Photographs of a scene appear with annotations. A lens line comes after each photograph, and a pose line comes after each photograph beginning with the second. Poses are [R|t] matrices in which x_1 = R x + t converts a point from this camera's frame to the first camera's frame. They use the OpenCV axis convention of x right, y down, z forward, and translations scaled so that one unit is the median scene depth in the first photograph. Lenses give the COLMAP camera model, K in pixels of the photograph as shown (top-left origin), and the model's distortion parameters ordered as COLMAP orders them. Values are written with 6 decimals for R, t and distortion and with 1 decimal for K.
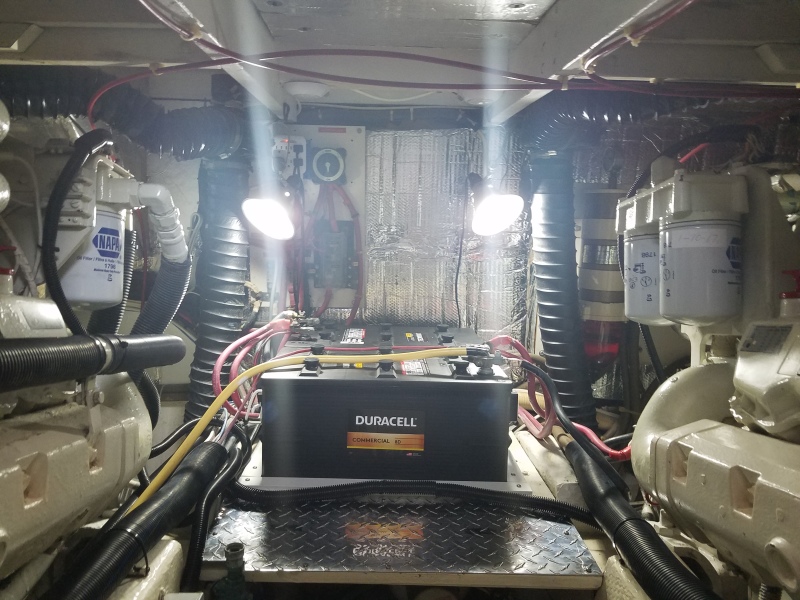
lens RADIAL K [[606.3, 0, 383.1], [0, 606.3, 316.9], [0, 0, 1]] dist [0.240766, -0.482725]
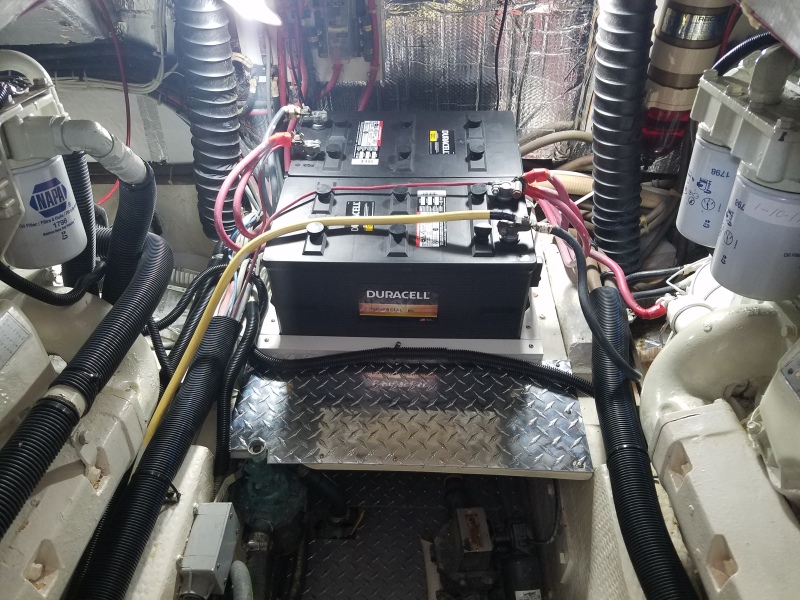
lens RADIAL K [[614.4, 0, 390.5], [0, 614.4, 304.4], [0, 0, 1]] dist [0.152425, -0.210875]
pose [[0.997730, 0.007578, -0.066916, 0.057489], [0.032275, 0.818297, 0.573888, -0.370767], [0.059106, -0.574745, 0.816195, 0.201136]]
